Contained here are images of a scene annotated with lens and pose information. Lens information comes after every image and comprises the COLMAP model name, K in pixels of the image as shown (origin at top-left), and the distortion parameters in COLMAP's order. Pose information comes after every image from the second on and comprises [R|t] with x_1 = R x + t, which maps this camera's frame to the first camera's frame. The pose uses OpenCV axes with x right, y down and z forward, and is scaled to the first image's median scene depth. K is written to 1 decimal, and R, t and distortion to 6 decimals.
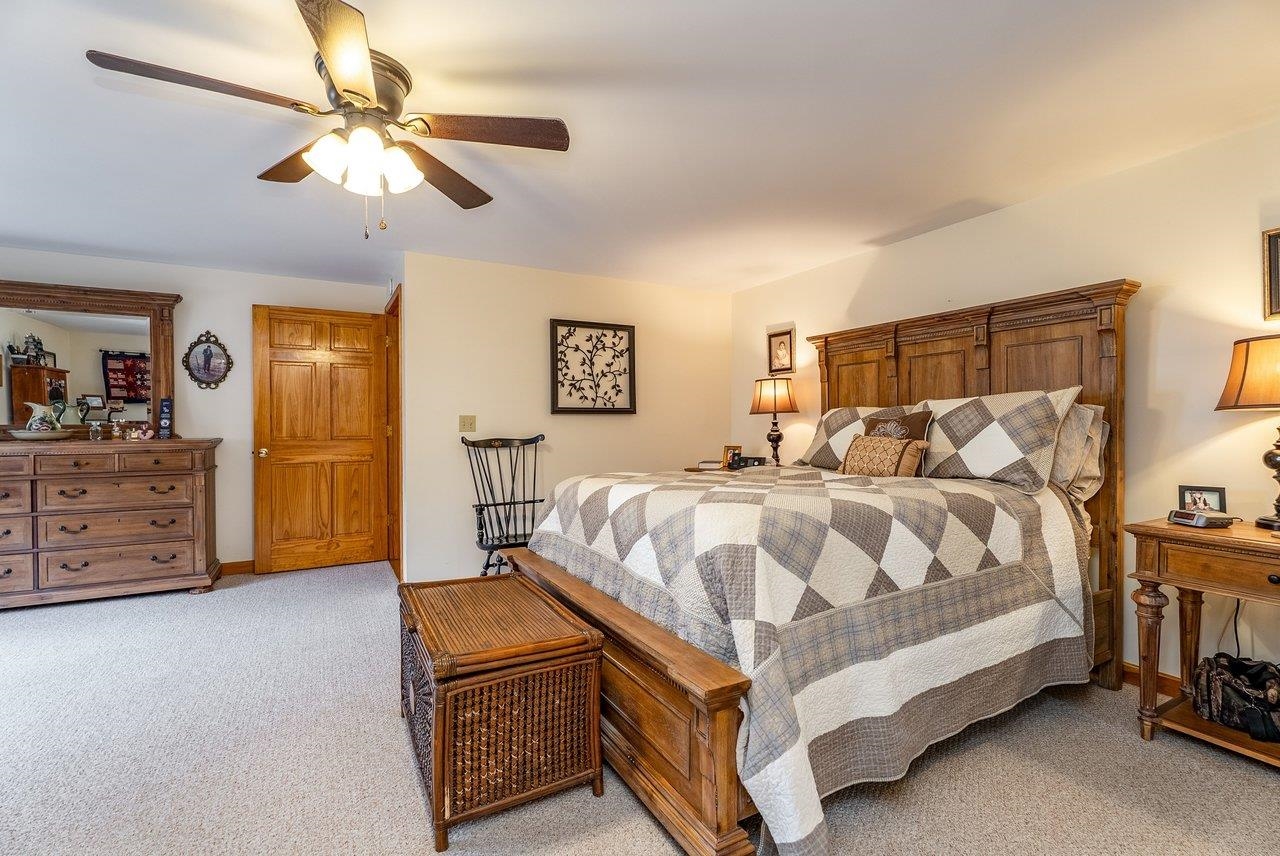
lens RADIAL K [[583.5, 0, 643.4], [0, 583.5, 406.0], [0, 0, 1]] dist [-0.001384, -0.000109]
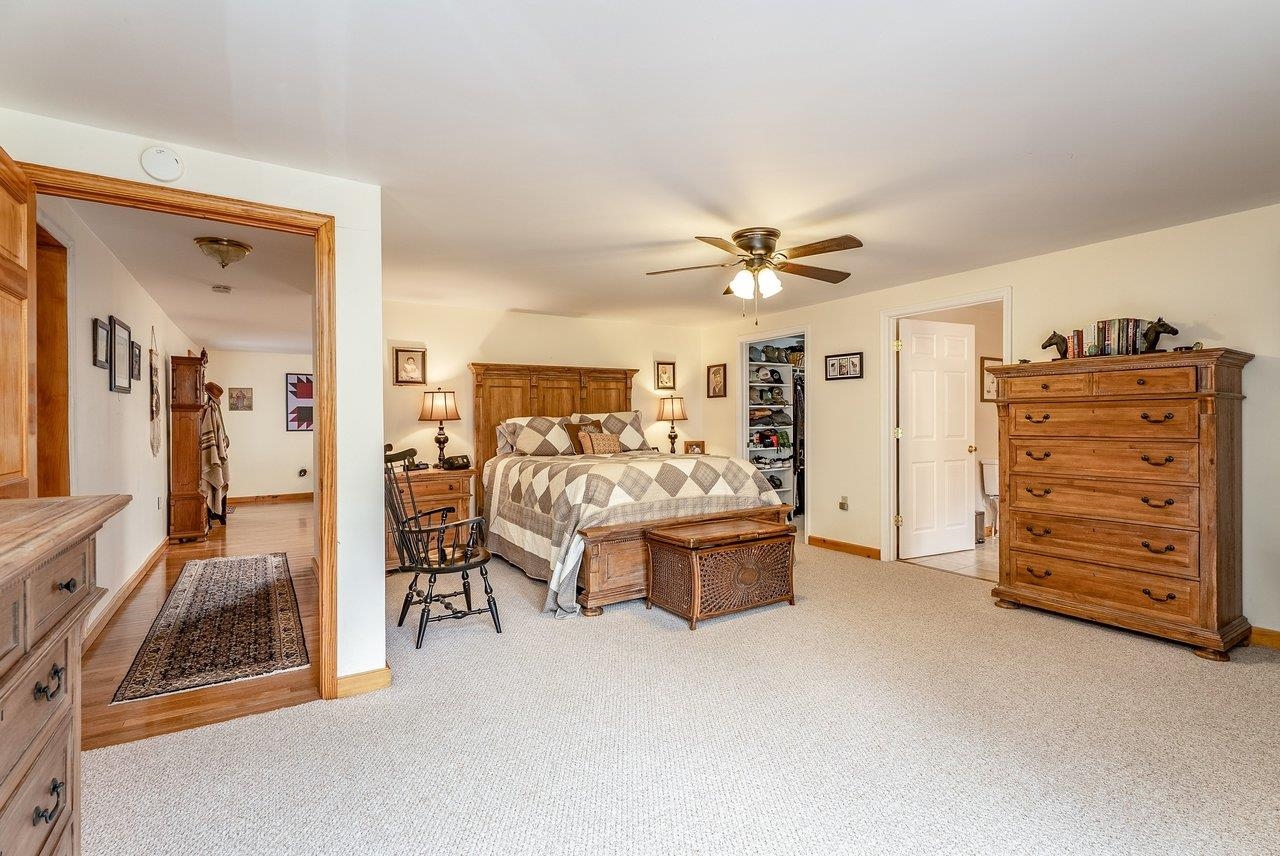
lens RADIAL K [[588.4, 0, 640.0], [0, 588.4, 428.0], [0, 0, 1]] dist [0.000017, 0.000007]
pose [[-0.062882, -0.008530, 0.997984, -1.186042], [-0.018158, 0.999808, 0.007401, 0.014666], [-0.997856, -0.017656, -0.063025, 0.784959]]
